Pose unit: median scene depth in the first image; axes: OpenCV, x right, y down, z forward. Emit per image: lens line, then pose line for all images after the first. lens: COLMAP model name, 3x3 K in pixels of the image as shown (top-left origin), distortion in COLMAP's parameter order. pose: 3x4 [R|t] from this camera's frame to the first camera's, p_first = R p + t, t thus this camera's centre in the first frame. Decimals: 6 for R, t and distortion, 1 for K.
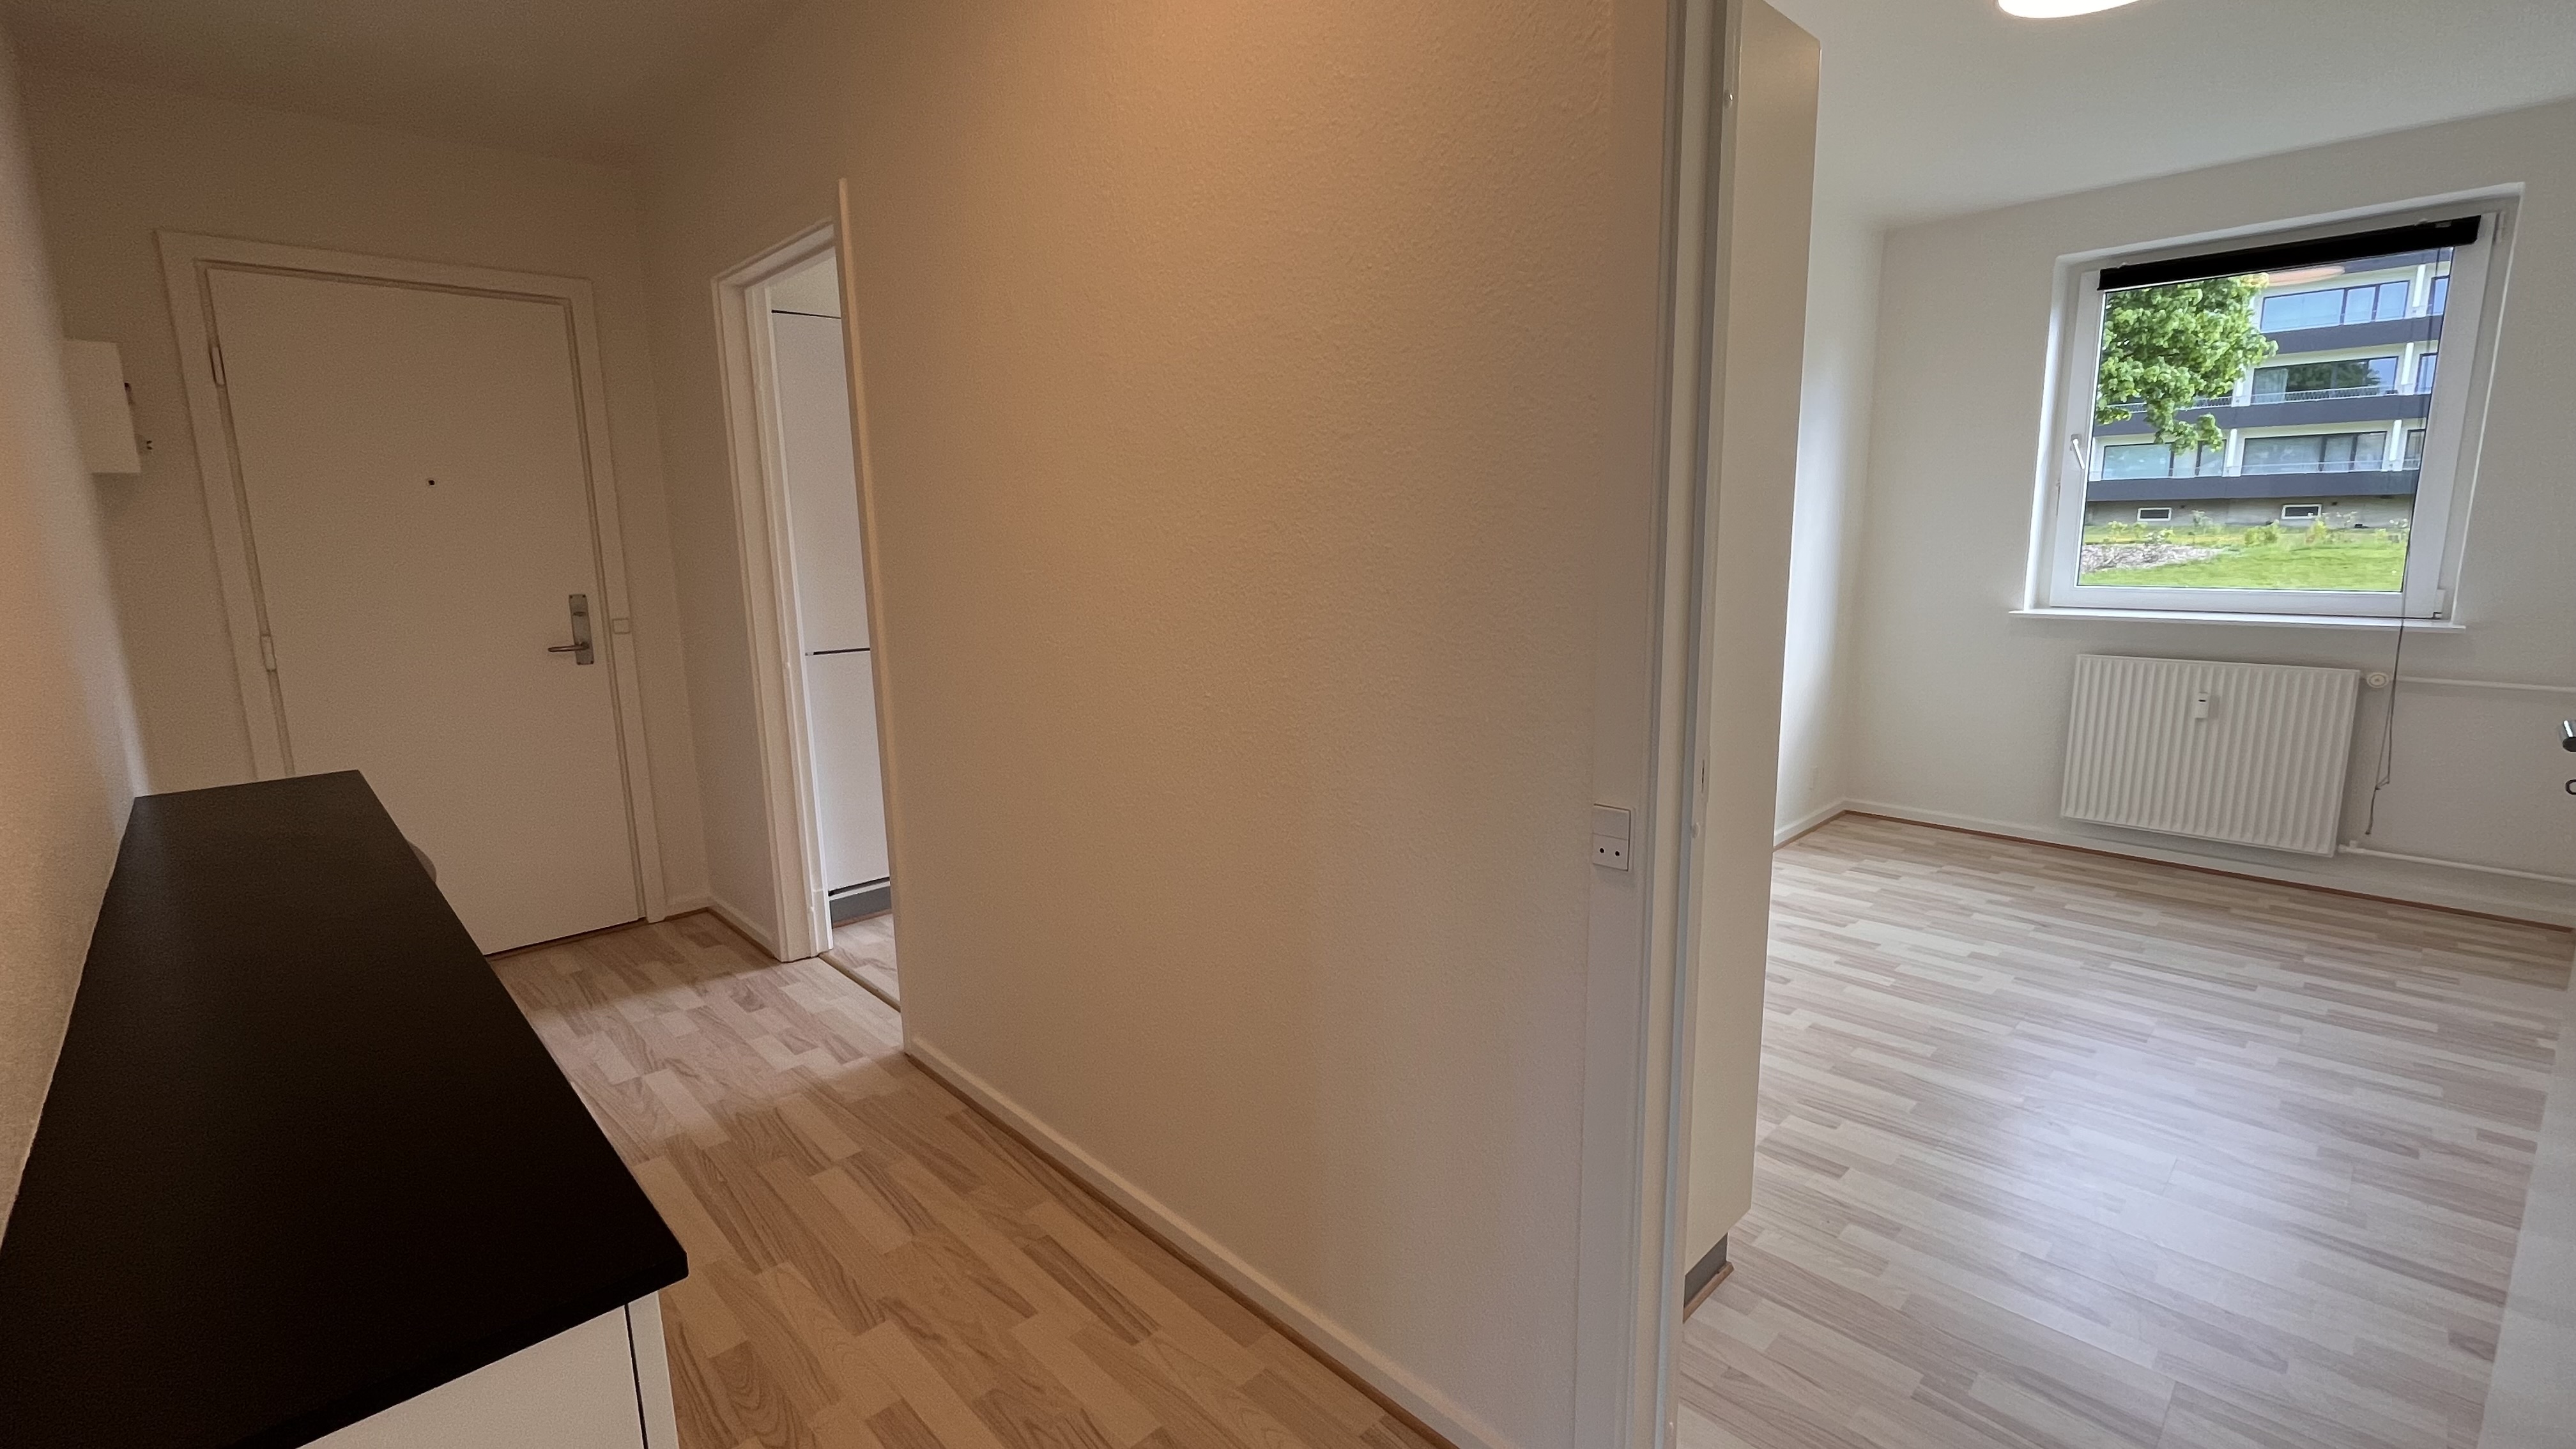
lens RADIAL K [[1106.7, 0, 1287.3], [0, 1106.7, 722.4], [0, 0, 1]] dist [-0.002447, -0.000185]
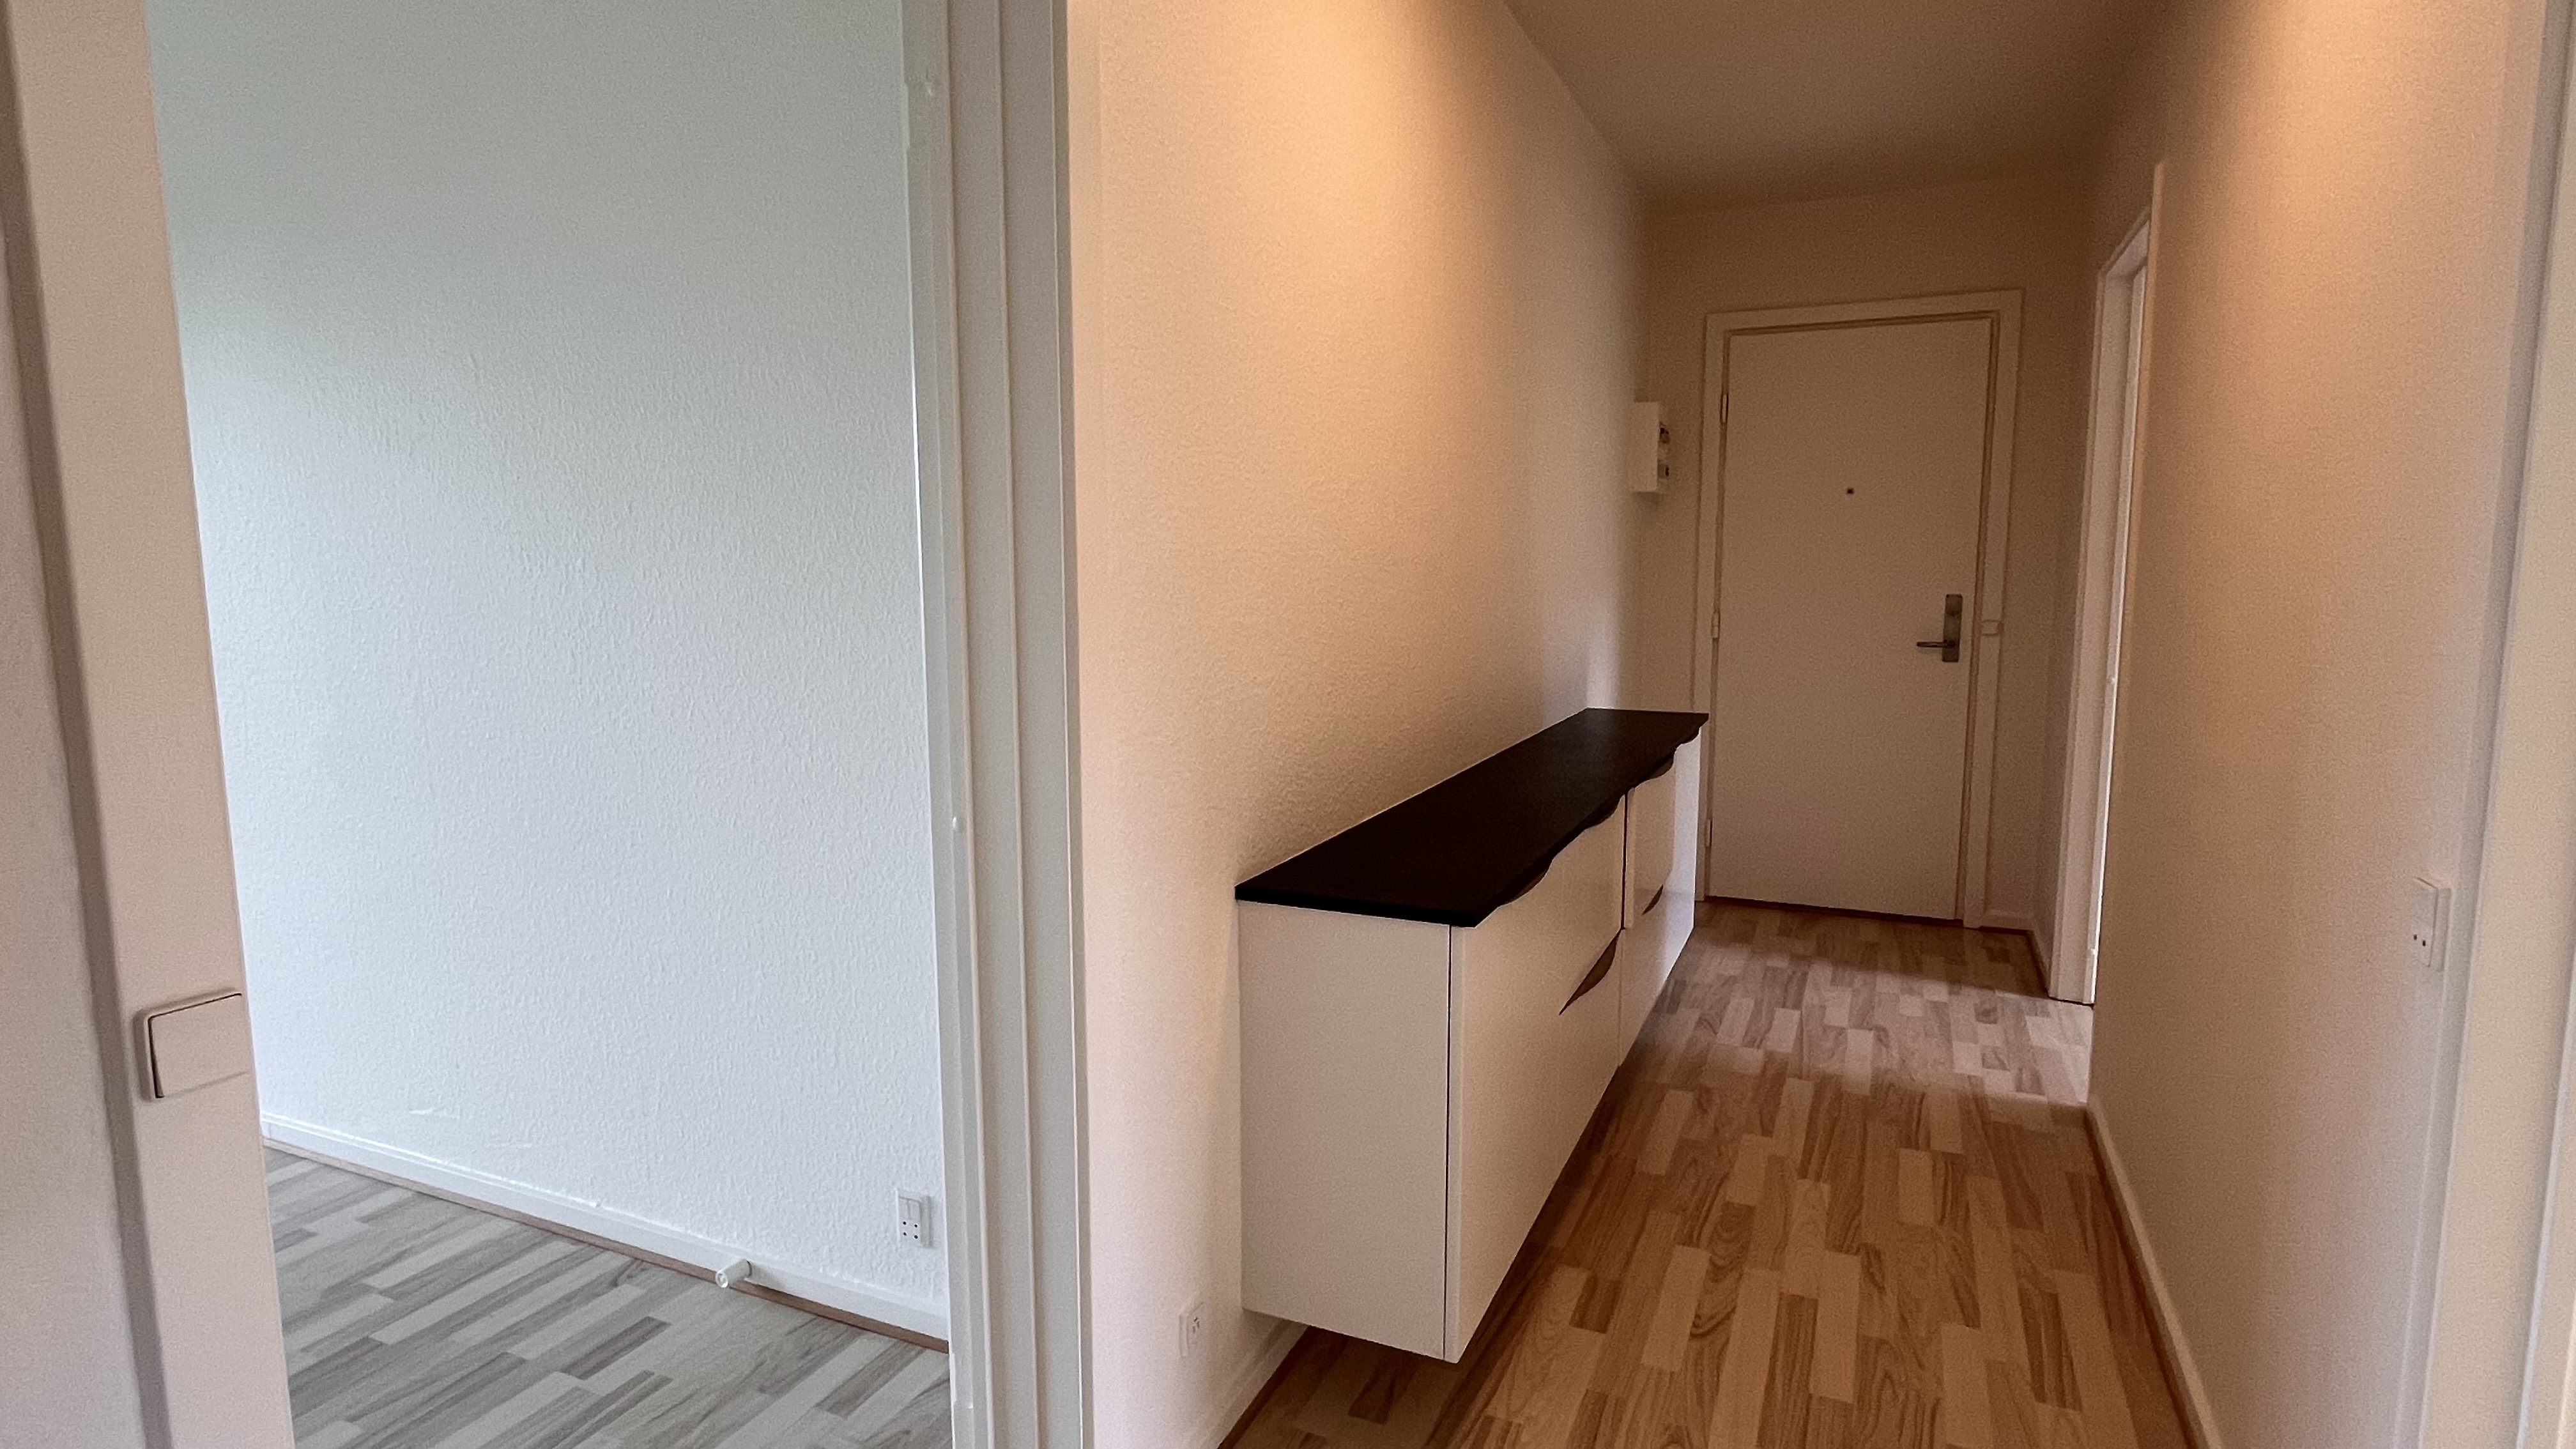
lens RADIAL K [[1322.6, 0, 1288.6], [0, 1322.6, 720.2], [0, 0, 1]] dist [0.001012, 0.000136]
pose [[0.369349, 0.132626, -0.919778, 0.365655], [-0.164843, 0.983418, 0.075608, 0.012329], [0.914553, 0.123694, 0.385087, -0.047830]]
